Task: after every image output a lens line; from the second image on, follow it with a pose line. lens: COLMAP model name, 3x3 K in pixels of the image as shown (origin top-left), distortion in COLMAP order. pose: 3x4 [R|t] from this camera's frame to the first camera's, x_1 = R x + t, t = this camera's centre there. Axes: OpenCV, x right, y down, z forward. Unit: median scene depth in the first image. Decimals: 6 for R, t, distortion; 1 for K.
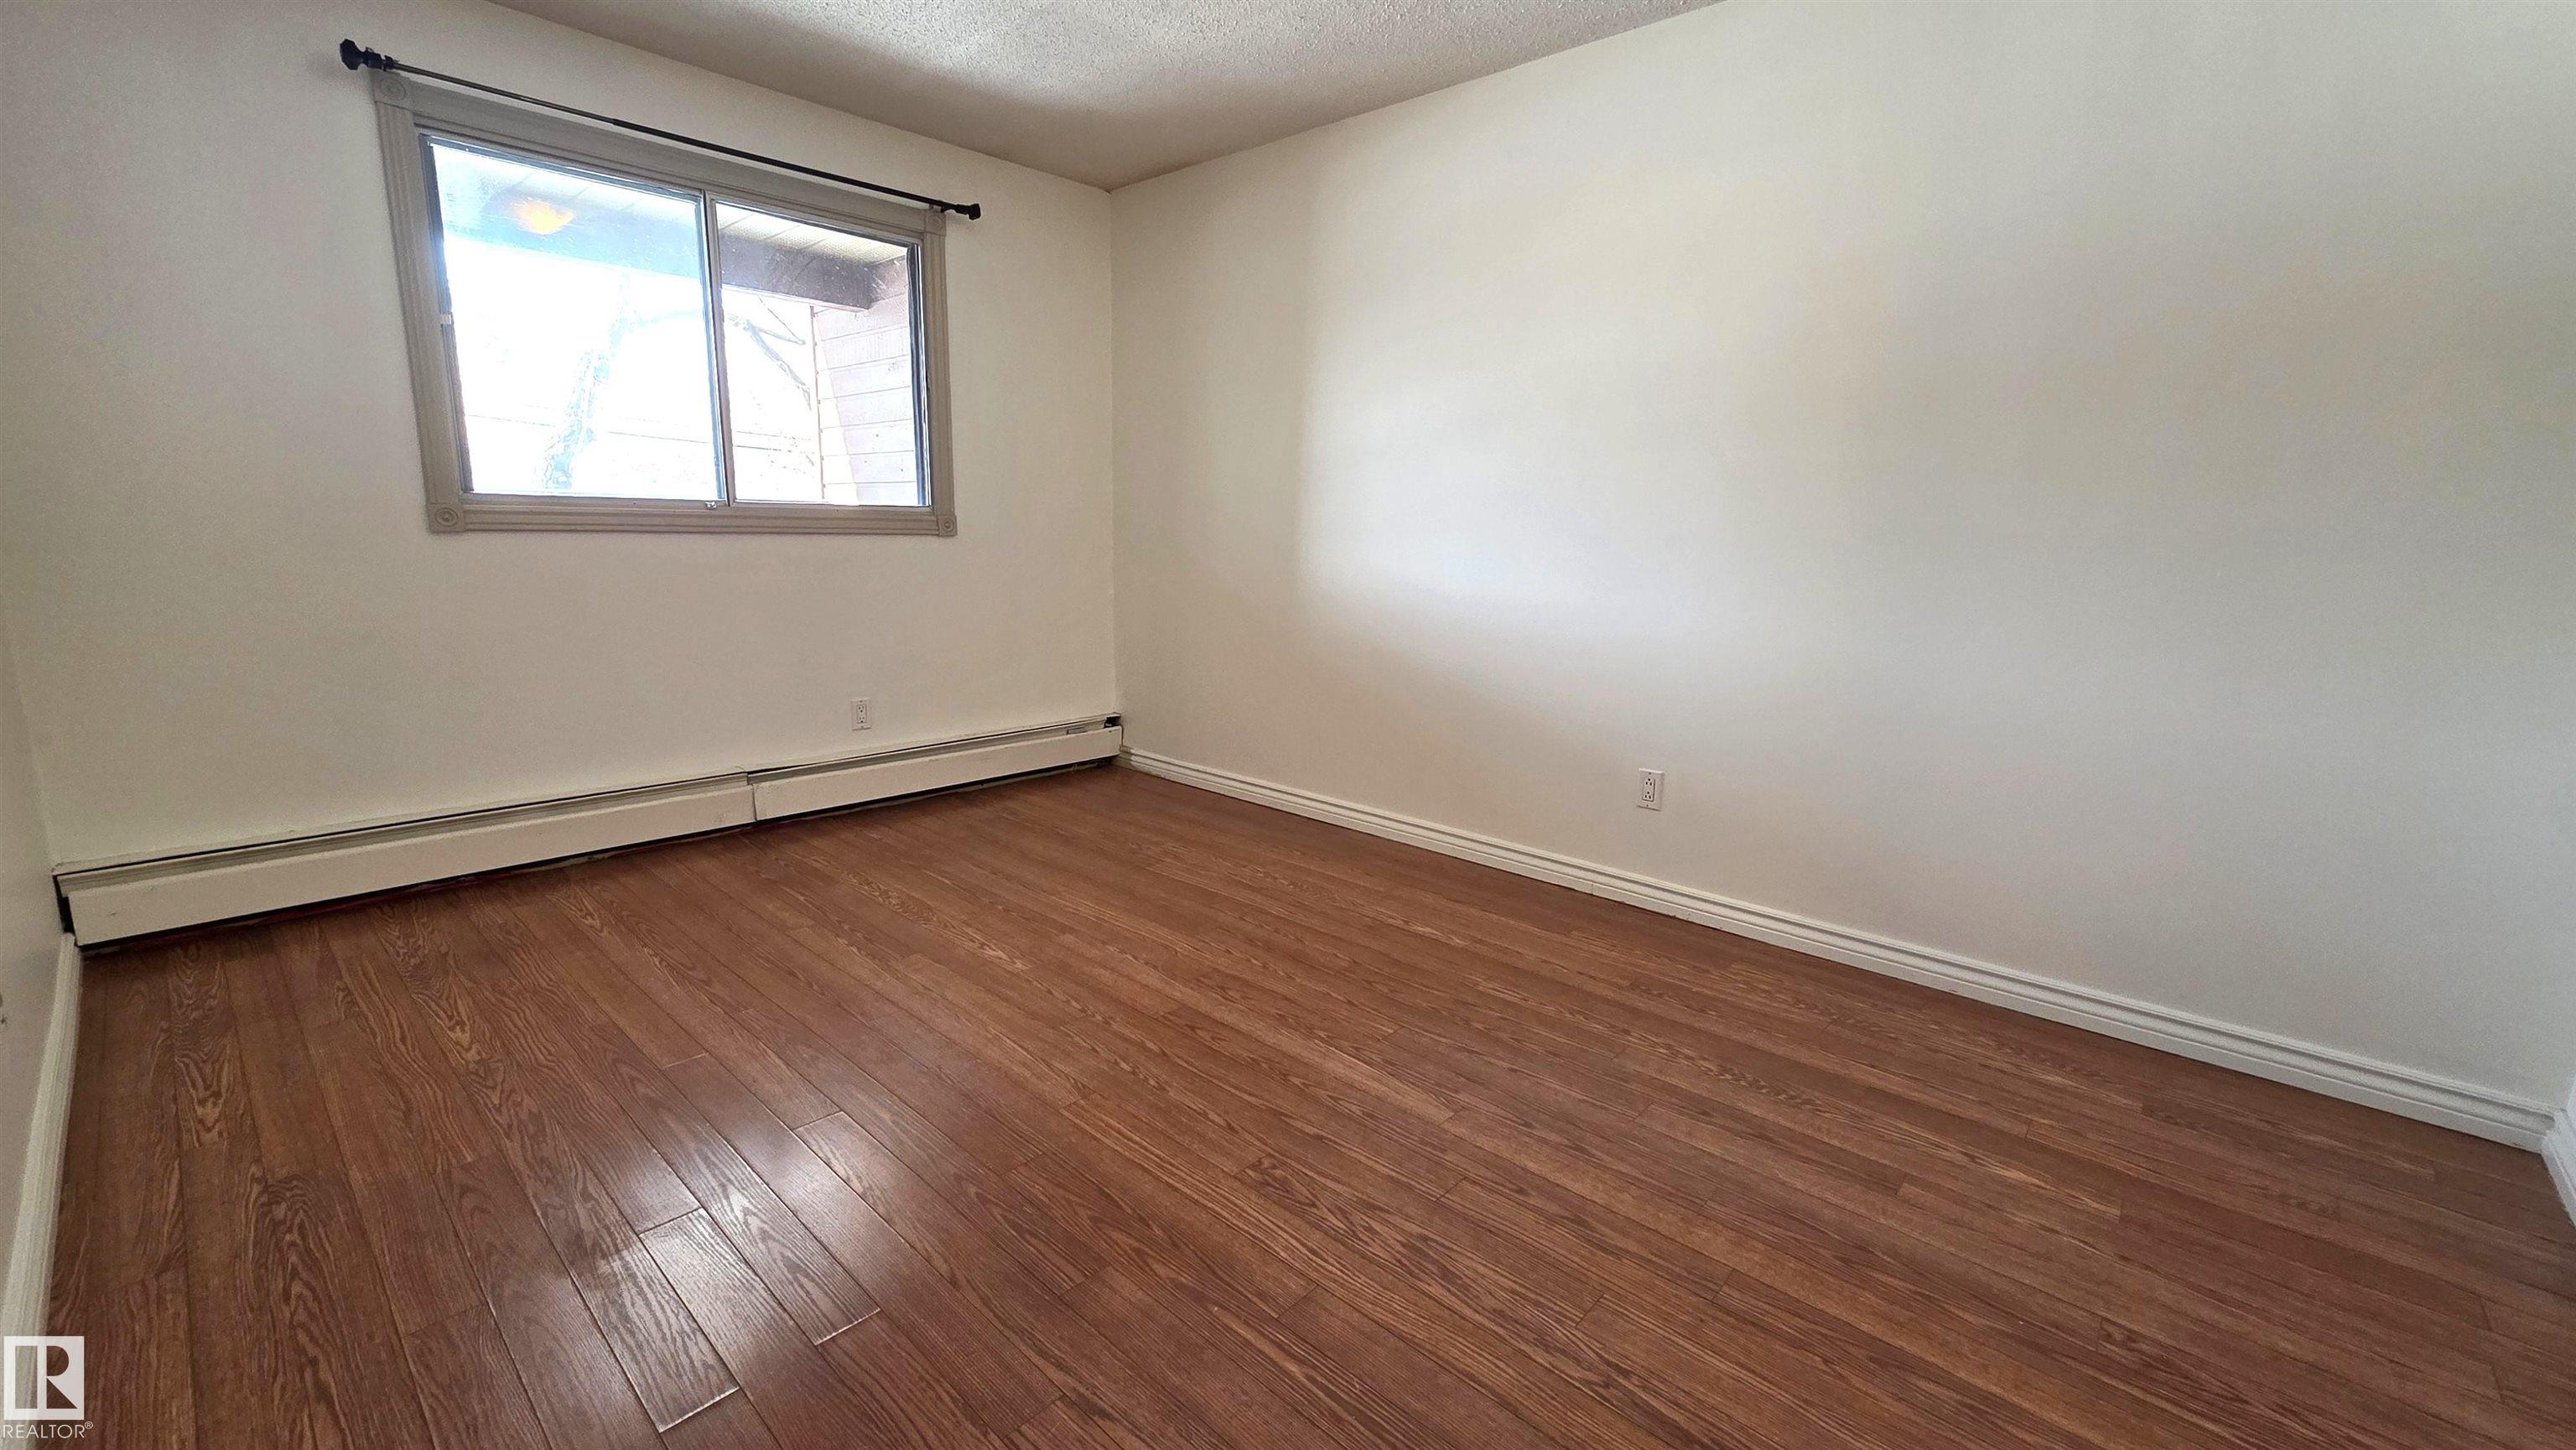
lens RADIAL K [[1054.2, 0, 1281.3], [0, 1054.2, 717.8], [0, 0, 1]] dist [-0.000335, -0.000295]
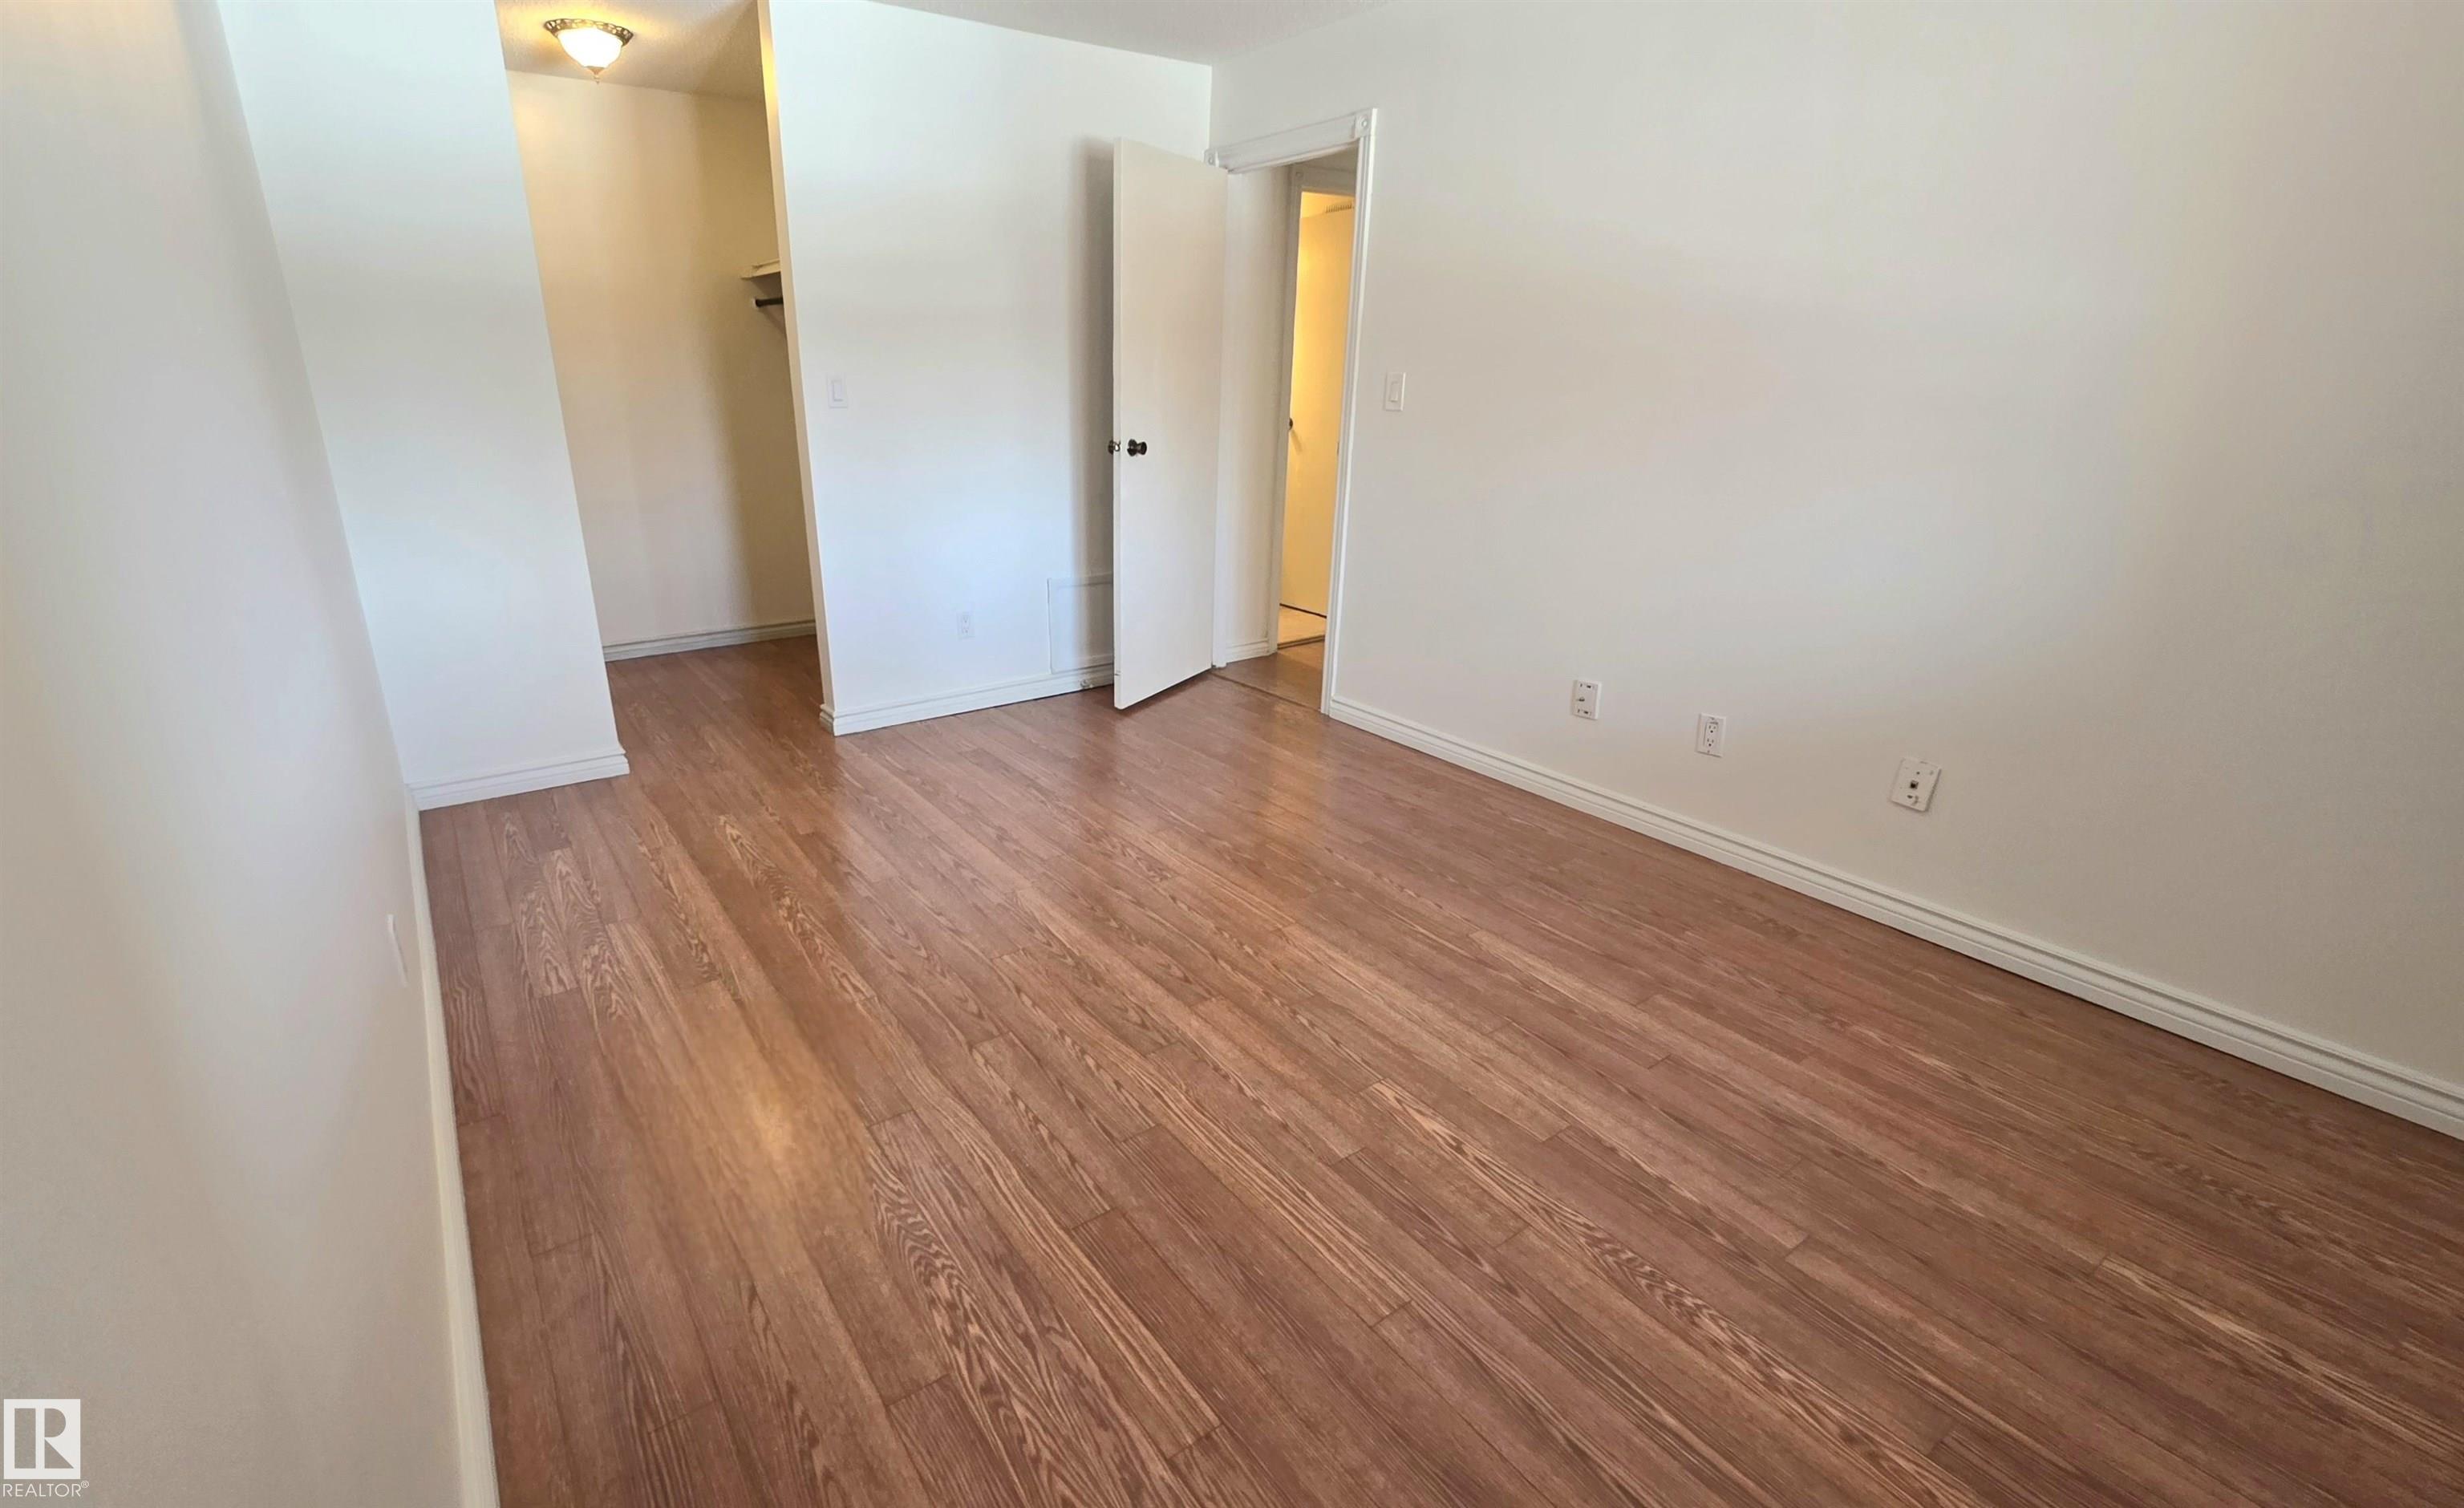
lens RADIAL K [[1024.1, 0, 1232.0], [0, 1024.1, 754.0], [0, 0, 1]] dist [-0.001775, -0.000111]
pose [[-0.989575, -0.079218, 0.120275, -0.225441], [-0.005728, 0.856121, 0.516743, -0.404978], [-0.143905, 0.510667, -0.847650, 1.676229]]
